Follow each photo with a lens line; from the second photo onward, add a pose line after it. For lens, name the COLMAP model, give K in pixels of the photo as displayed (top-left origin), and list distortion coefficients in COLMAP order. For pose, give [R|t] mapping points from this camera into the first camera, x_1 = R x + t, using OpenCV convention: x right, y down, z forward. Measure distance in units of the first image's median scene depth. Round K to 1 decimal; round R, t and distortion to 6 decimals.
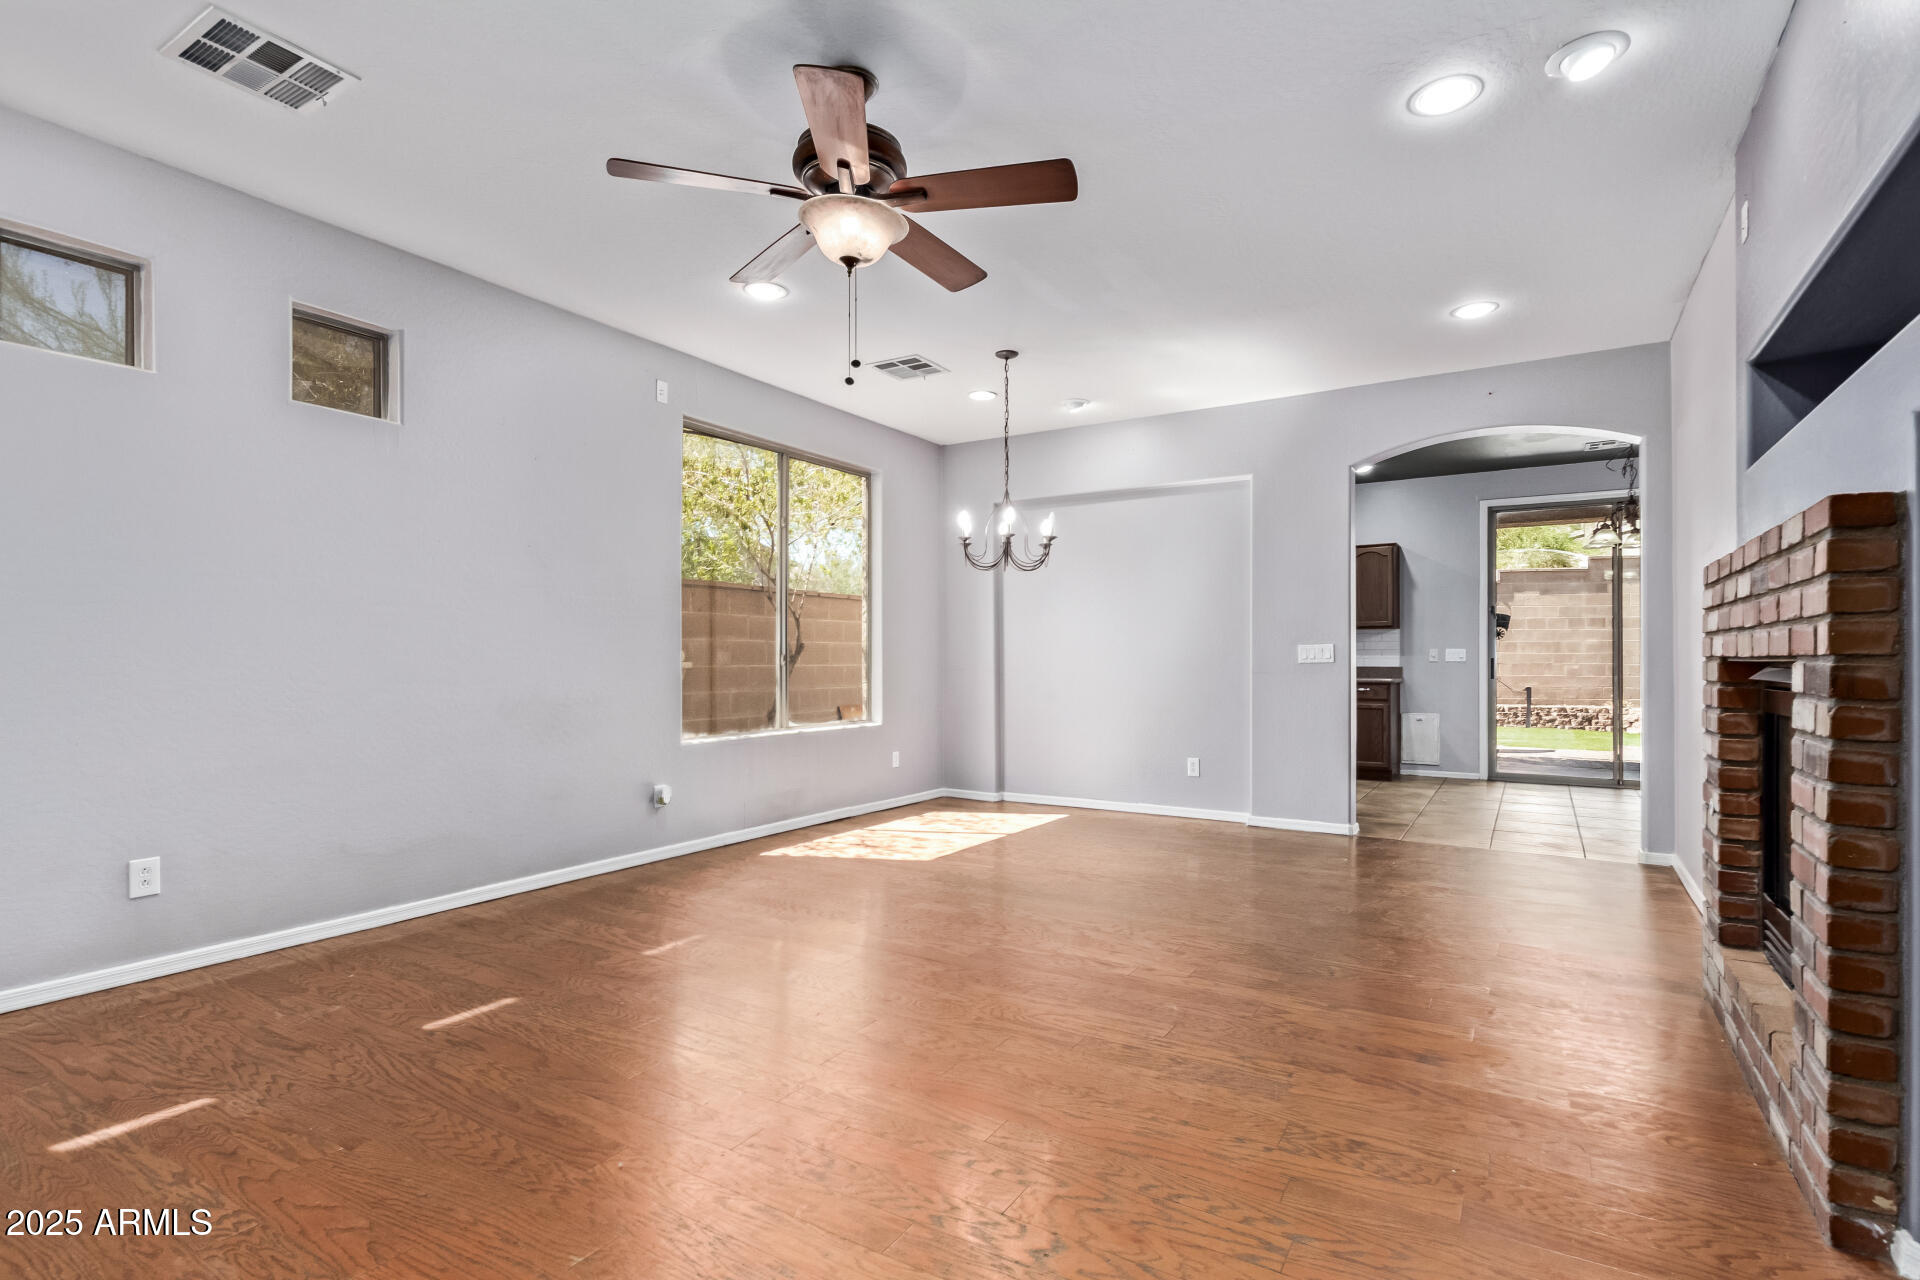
lens RADIAL K [[945.3, 0, 941.9], [0, 945.3, 662.5], [0, 0, 1]] dist [0.003353, 0.000233]
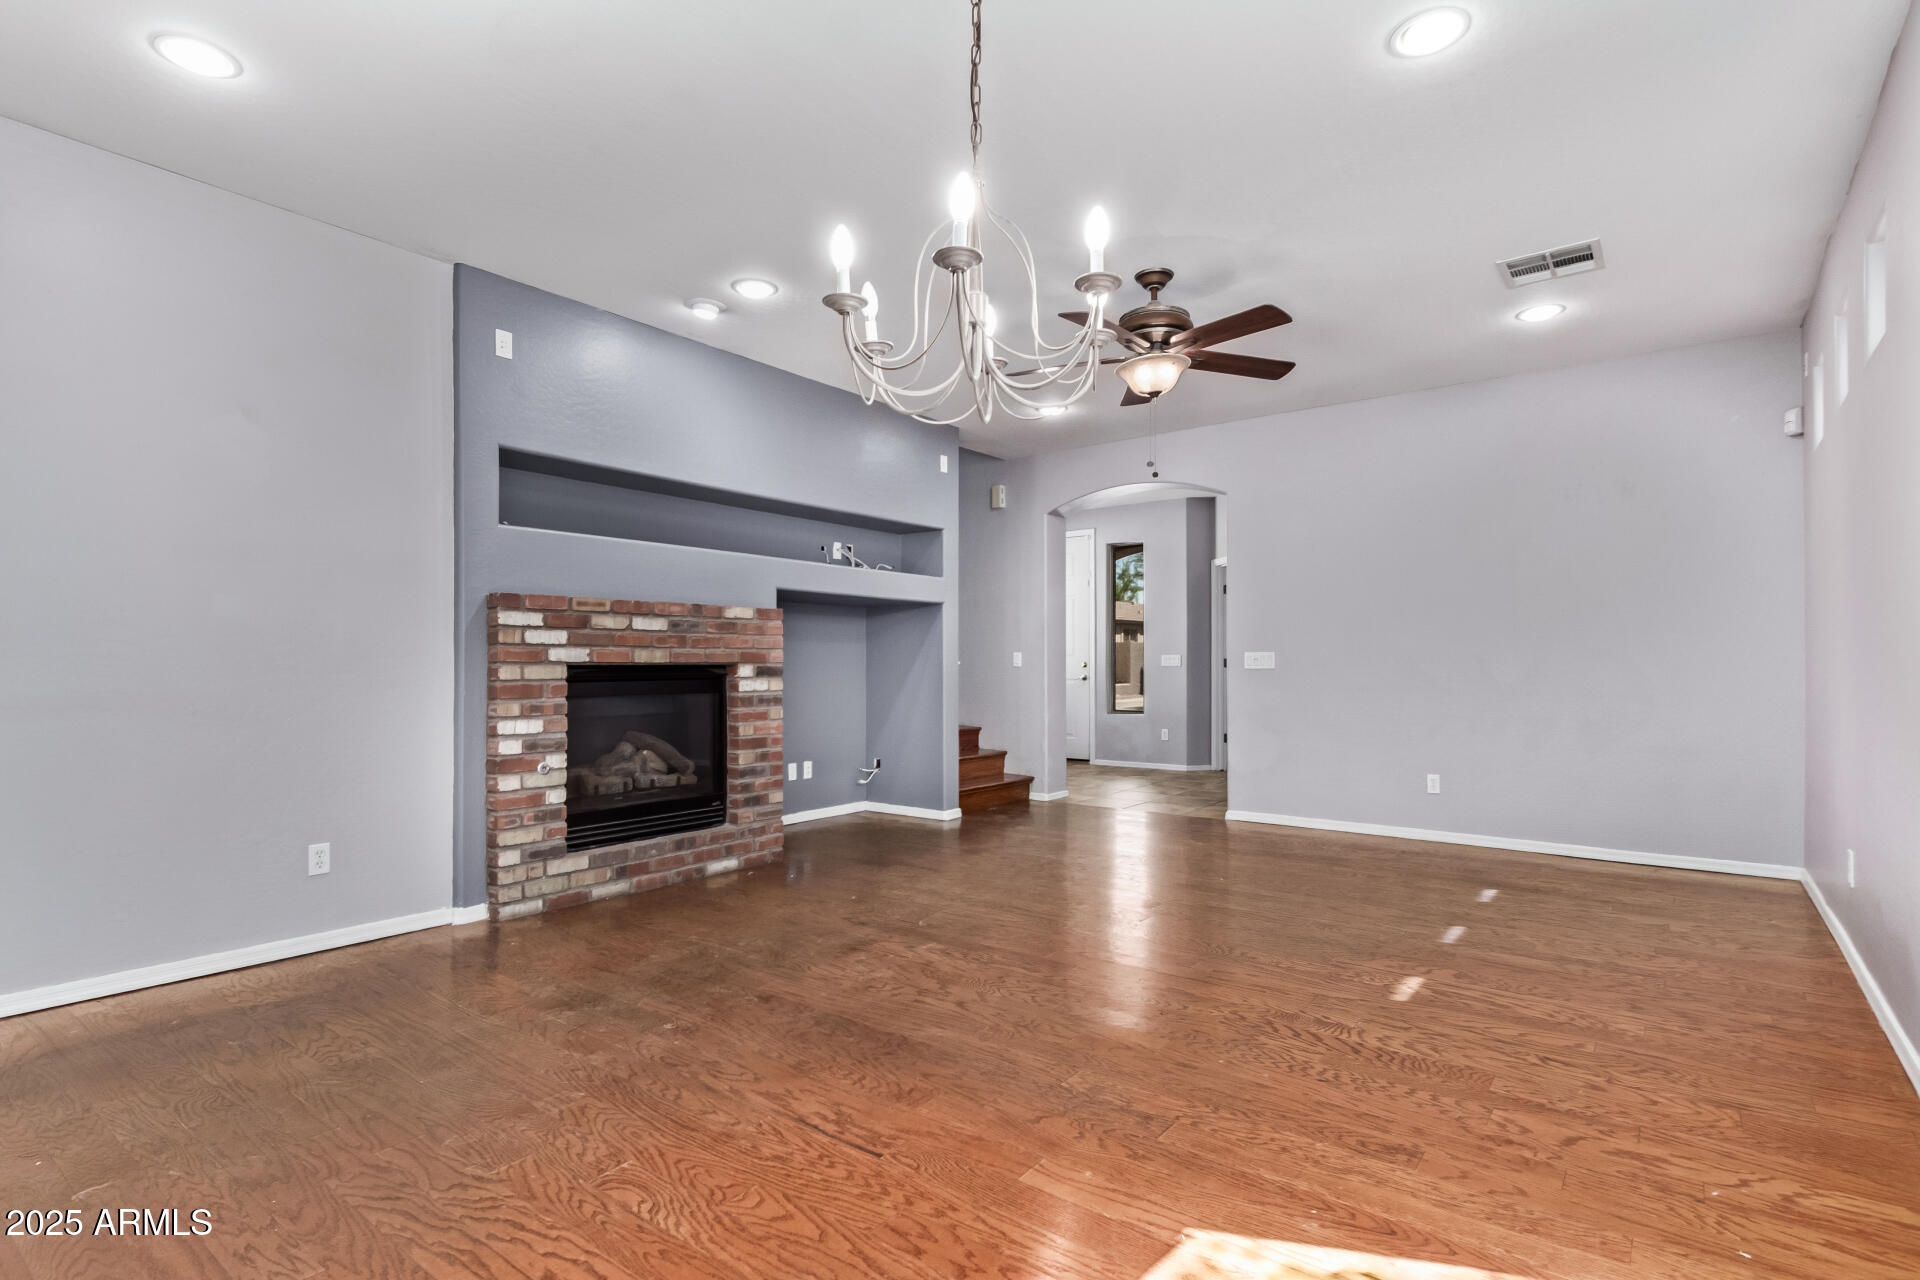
lens RADIAL K [[945.3, 0, 941.9], [0, 945.3, 662.5], [0, 0, 1]] dist [0.003353, 0.000233]
pose [[-0.995240, -0.000076, 0.097454, 0.075977], [-0.000088, 1.000000, -0.000119, -0.005938], [-0.097454, -0.000127, -0.995240, 2.116523]]
